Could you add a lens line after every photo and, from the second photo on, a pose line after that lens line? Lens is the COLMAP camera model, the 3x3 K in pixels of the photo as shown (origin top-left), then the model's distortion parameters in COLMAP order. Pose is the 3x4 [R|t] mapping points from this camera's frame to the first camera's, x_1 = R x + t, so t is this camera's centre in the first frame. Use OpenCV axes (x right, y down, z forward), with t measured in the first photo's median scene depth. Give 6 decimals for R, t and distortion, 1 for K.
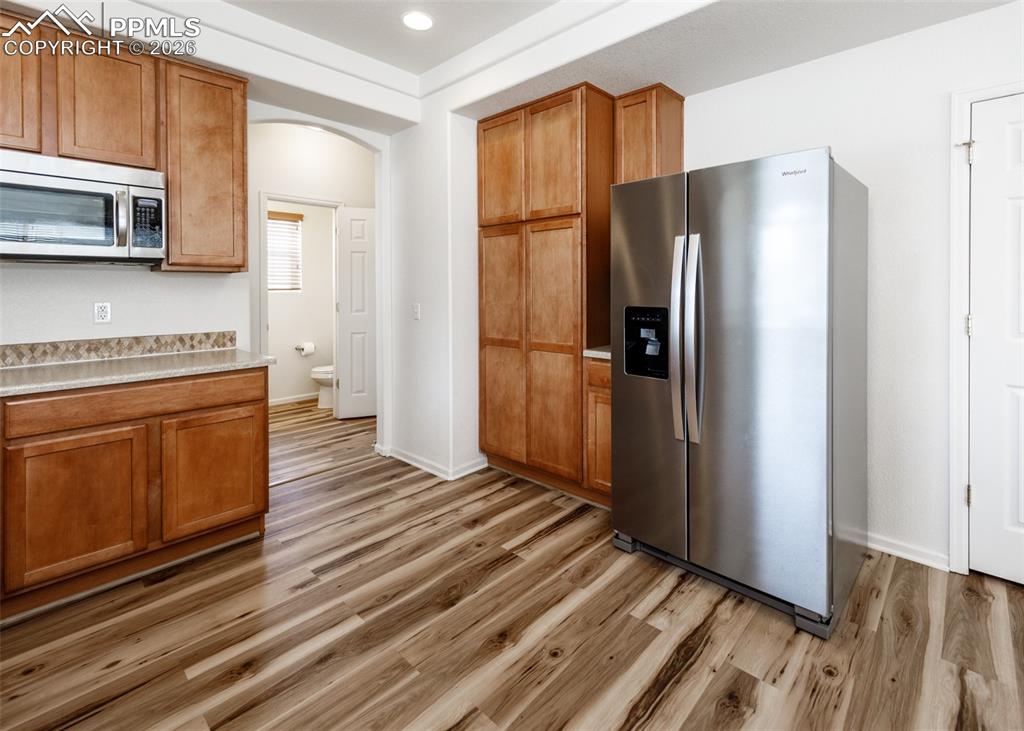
lens RADIAL K [[473.9, 0, 515.0], [0, 473.9, 292.6], [0, 0, 1]] dist [0.002278, 0.000491]
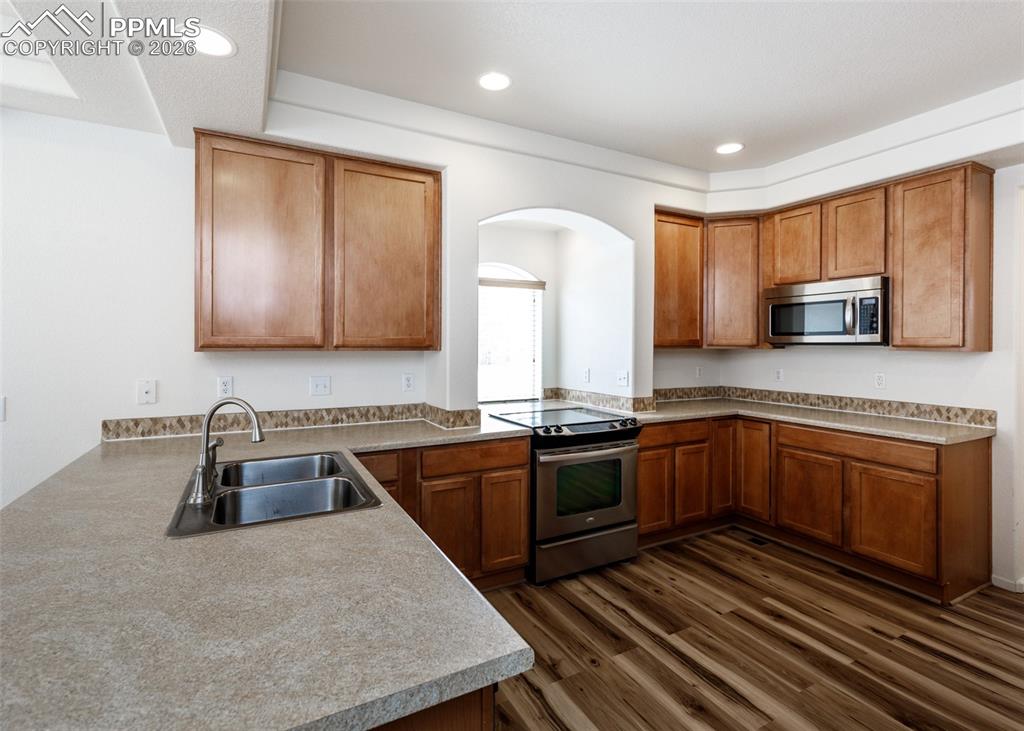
lens RADIAL K [[477.3, 0, 508.7], [0, 477.3, 342.2], [0, 0, 1]] dist [0.000597, 0.000093]
pose [[-0.317859, -0.000101, -0.948138, 0.814326], [-0.009968, 0.999945, 0.003236, -0.065837], [0.948086, 0.010480, -0.317842, 0.453271]]
